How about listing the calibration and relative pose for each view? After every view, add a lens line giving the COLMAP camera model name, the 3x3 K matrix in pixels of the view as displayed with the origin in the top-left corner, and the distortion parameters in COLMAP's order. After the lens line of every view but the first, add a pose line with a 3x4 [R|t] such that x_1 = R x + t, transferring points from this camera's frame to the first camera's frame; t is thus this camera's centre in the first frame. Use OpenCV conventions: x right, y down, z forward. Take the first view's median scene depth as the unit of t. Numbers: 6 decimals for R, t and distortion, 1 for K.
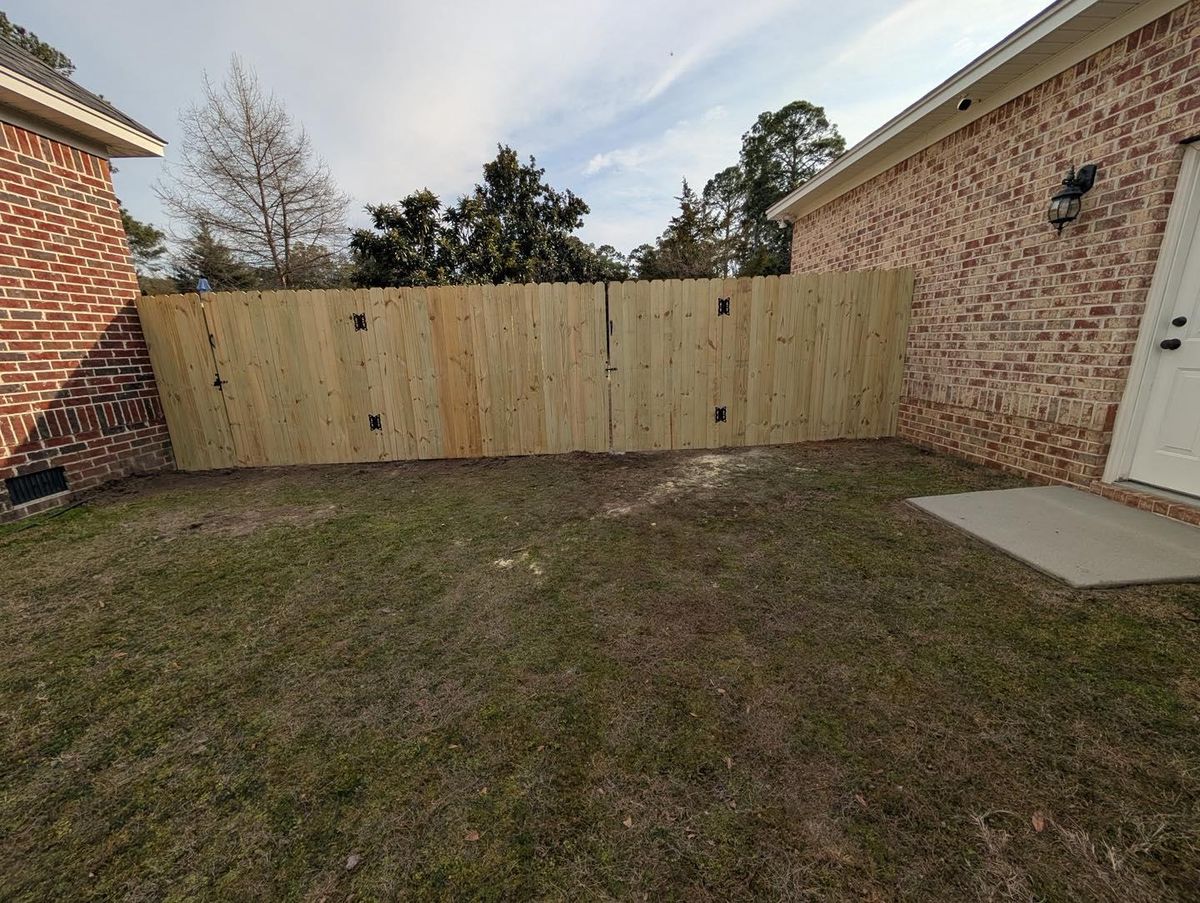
lens RADIAL K [[458.3, 0, 602.5], [0, 458.3, 453.1], [0, 0, 1]] dist [-0.002471, 0.000521]
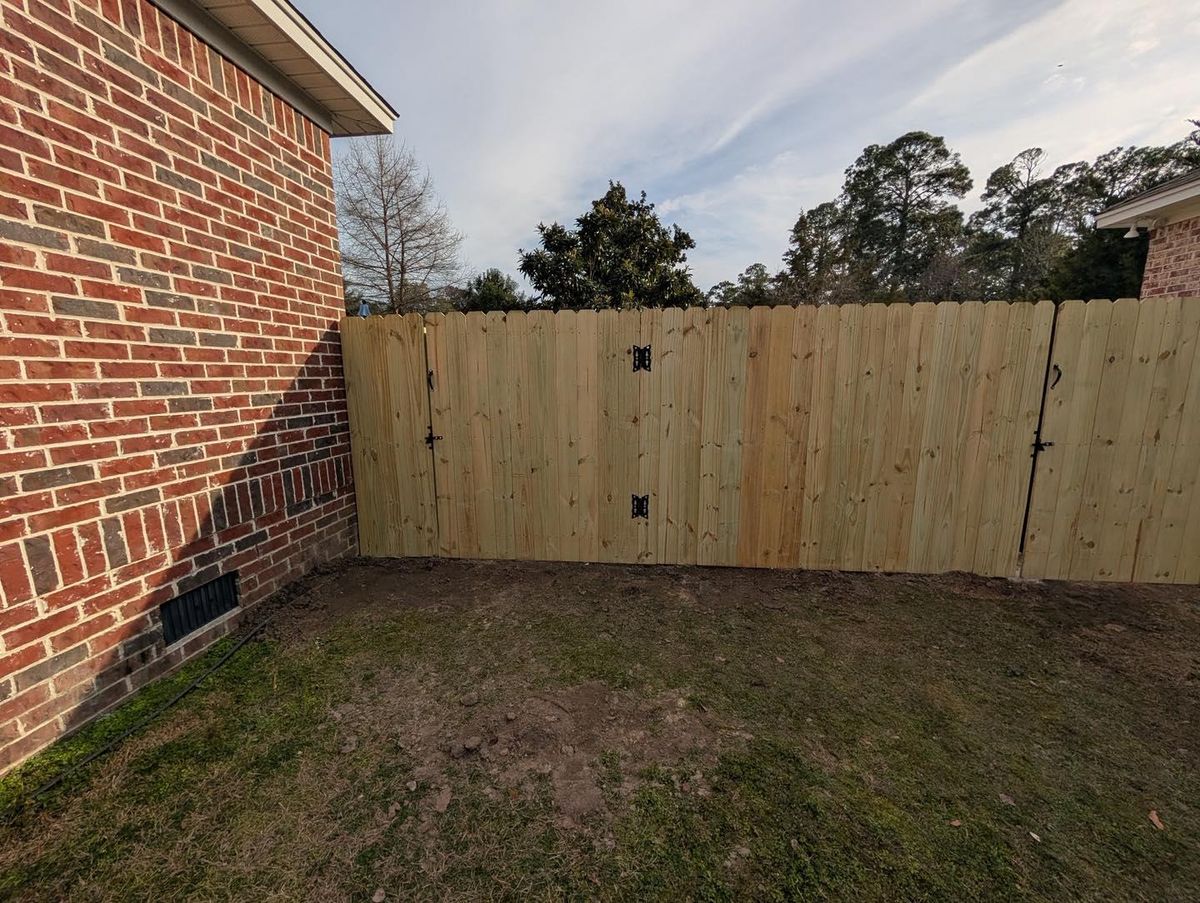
lens RADIAL K [[458.3, 0, 602.4], [0, 458.3, 452.0], [0, 0, 1]] dist [-0.002471, 0.000521]
pose [[0.989457, 0.048203, -0.136573, -0.471091], [-0.057988, 0.995958, -0.068596, -0.098500], [0.132714, 0.075792, 0.988252, 0.333821]]
